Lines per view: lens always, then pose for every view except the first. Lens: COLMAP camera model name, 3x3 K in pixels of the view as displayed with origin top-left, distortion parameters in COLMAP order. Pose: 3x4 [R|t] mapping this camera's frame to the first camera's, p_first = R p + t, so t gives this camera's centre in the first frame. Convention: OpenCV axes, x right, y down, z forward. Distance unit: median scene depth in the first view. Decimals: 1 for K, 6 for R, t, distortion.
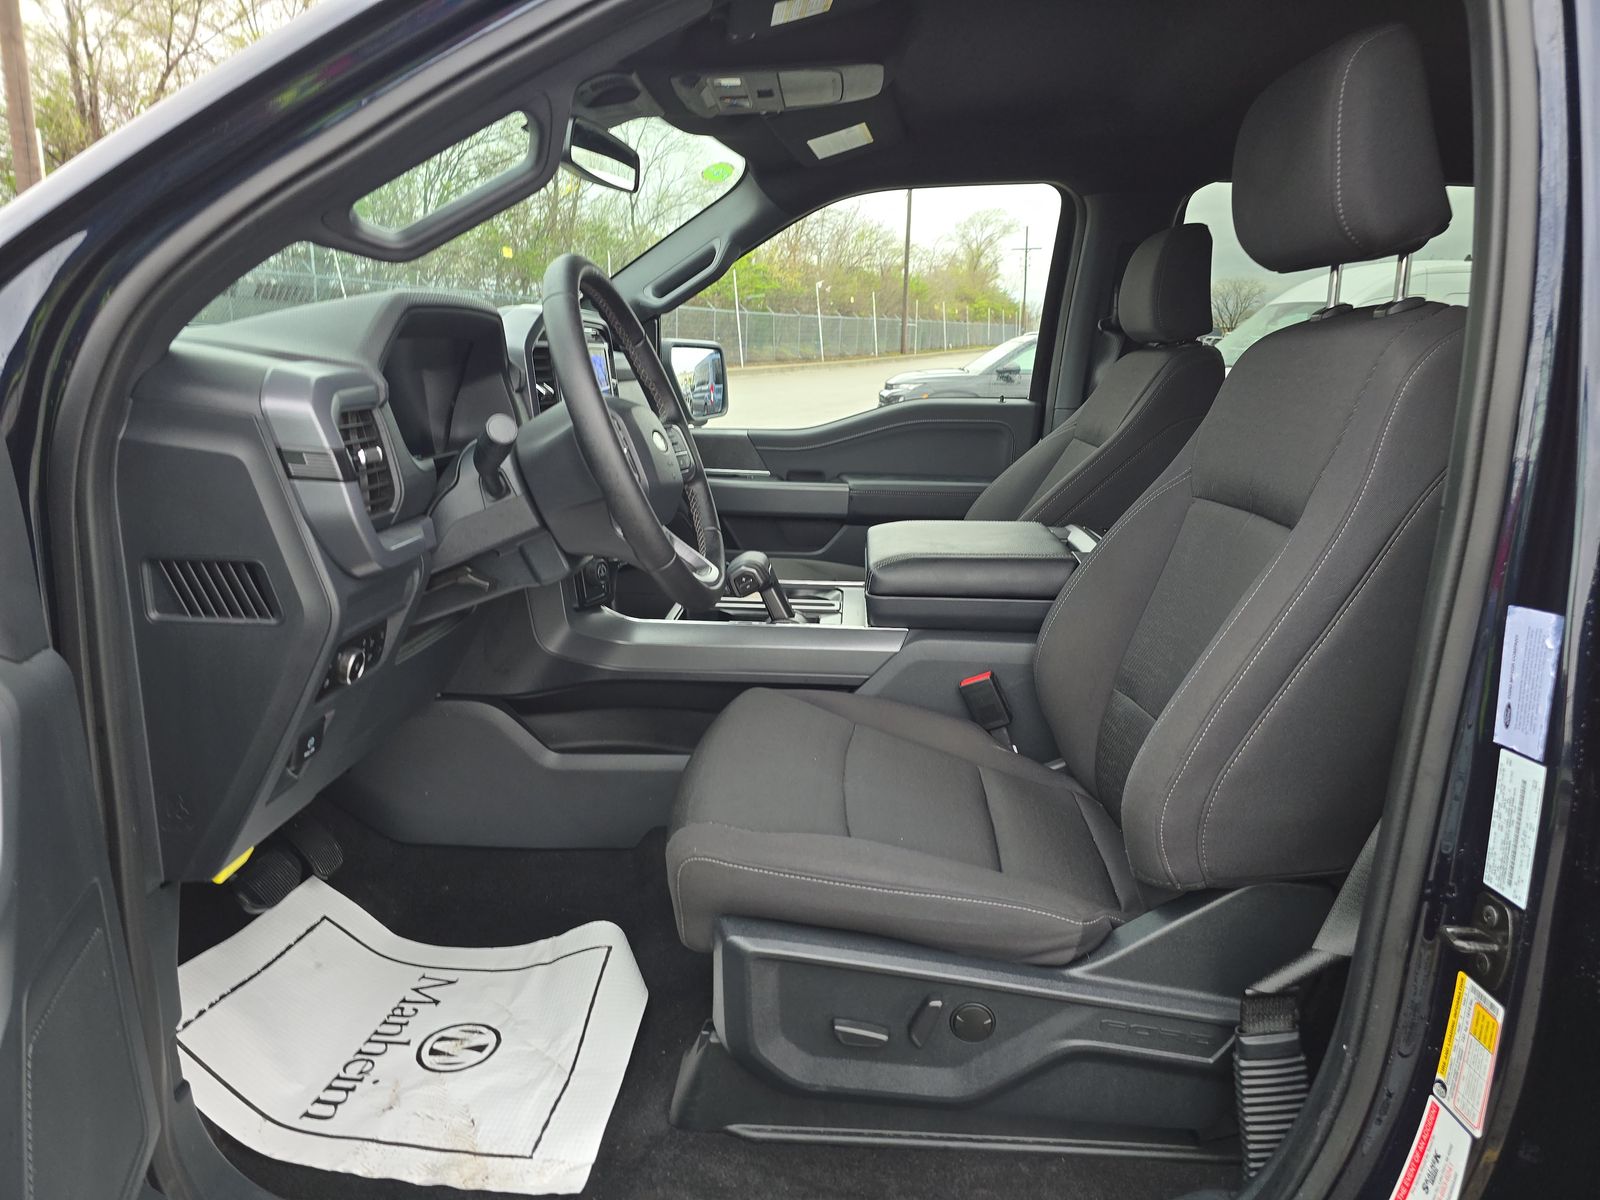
lens RADIAL K [[1075.6, 0, 818.3], [0, 1075.6, 585.5], [0, 0, 1]] dist [0.051589, -0.043957]
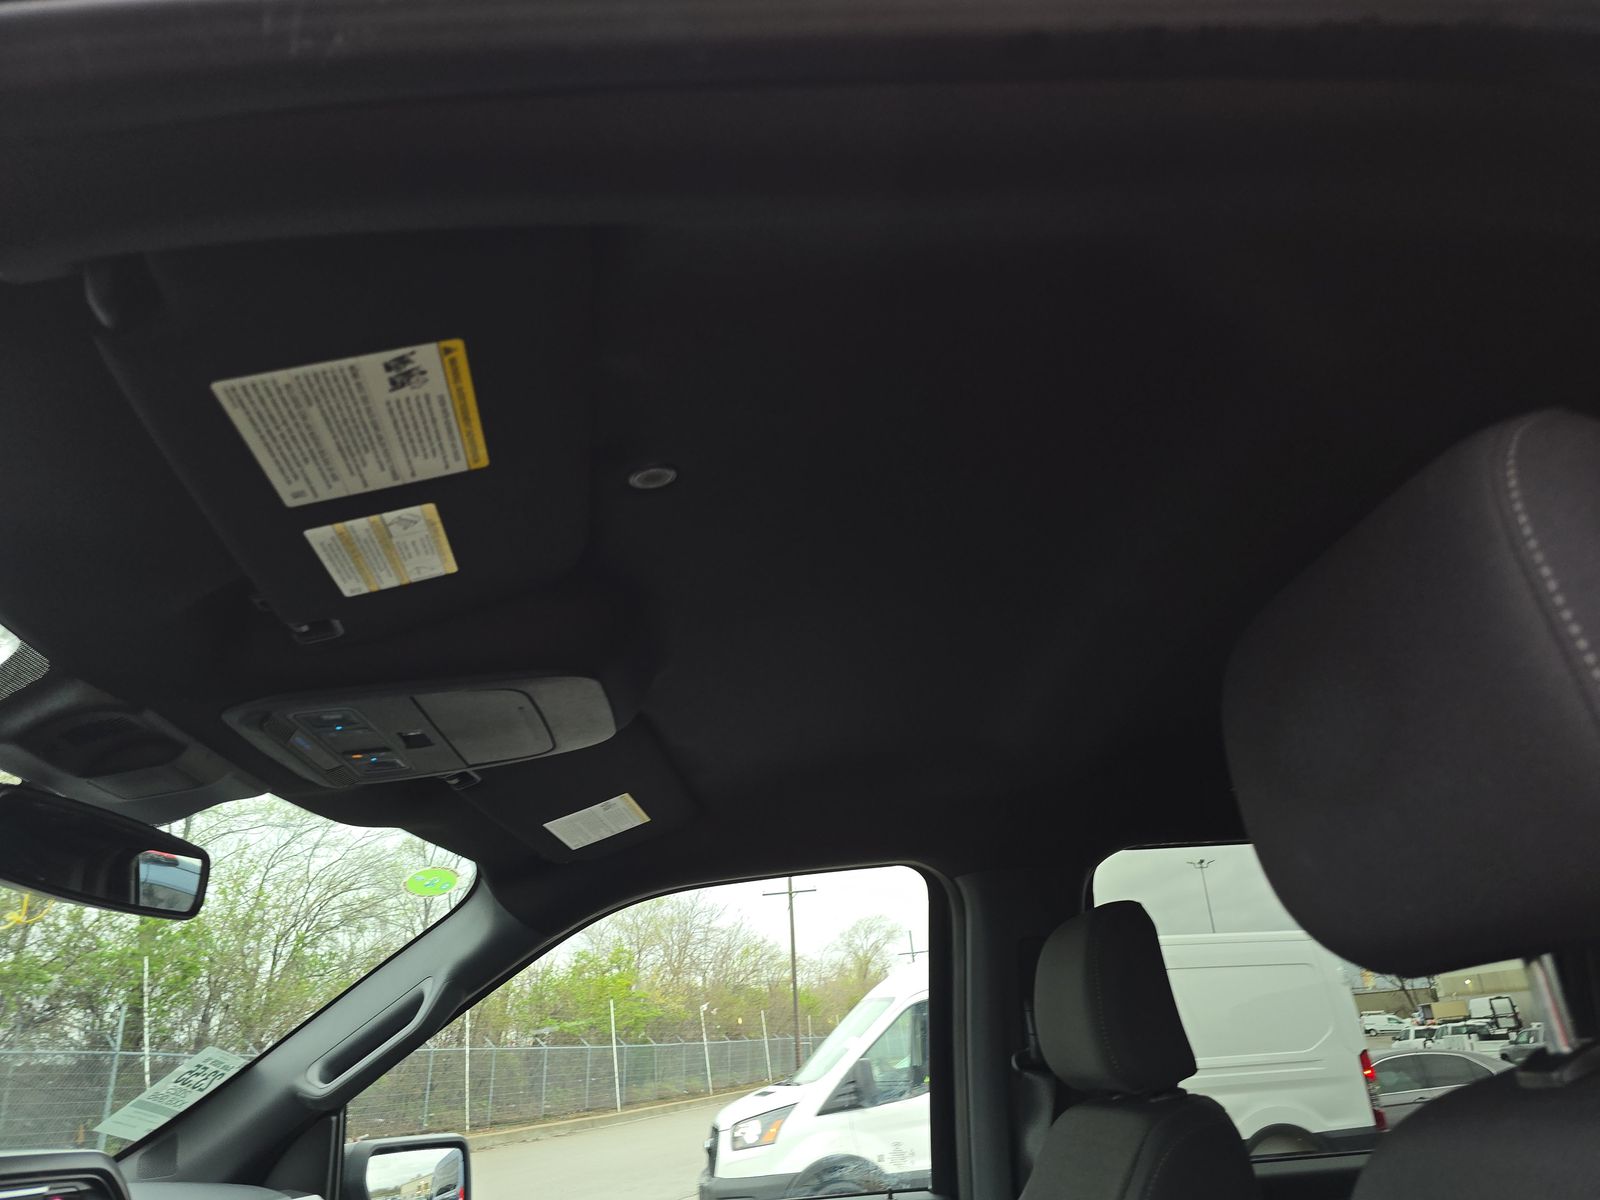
lens RADIAL K [[1075.6, 0, 818.3], [0, 1075.6, 585.5], [0, 0, 1]] dist [0.051589, -0.043957]
pose [[0.992252, -0.038800, 0.118026, 0.072628], [0.101538, 0.800686, -0.590417, -0.093076], [-0.071594, 0.597826, 0.798422, 0.297840]]
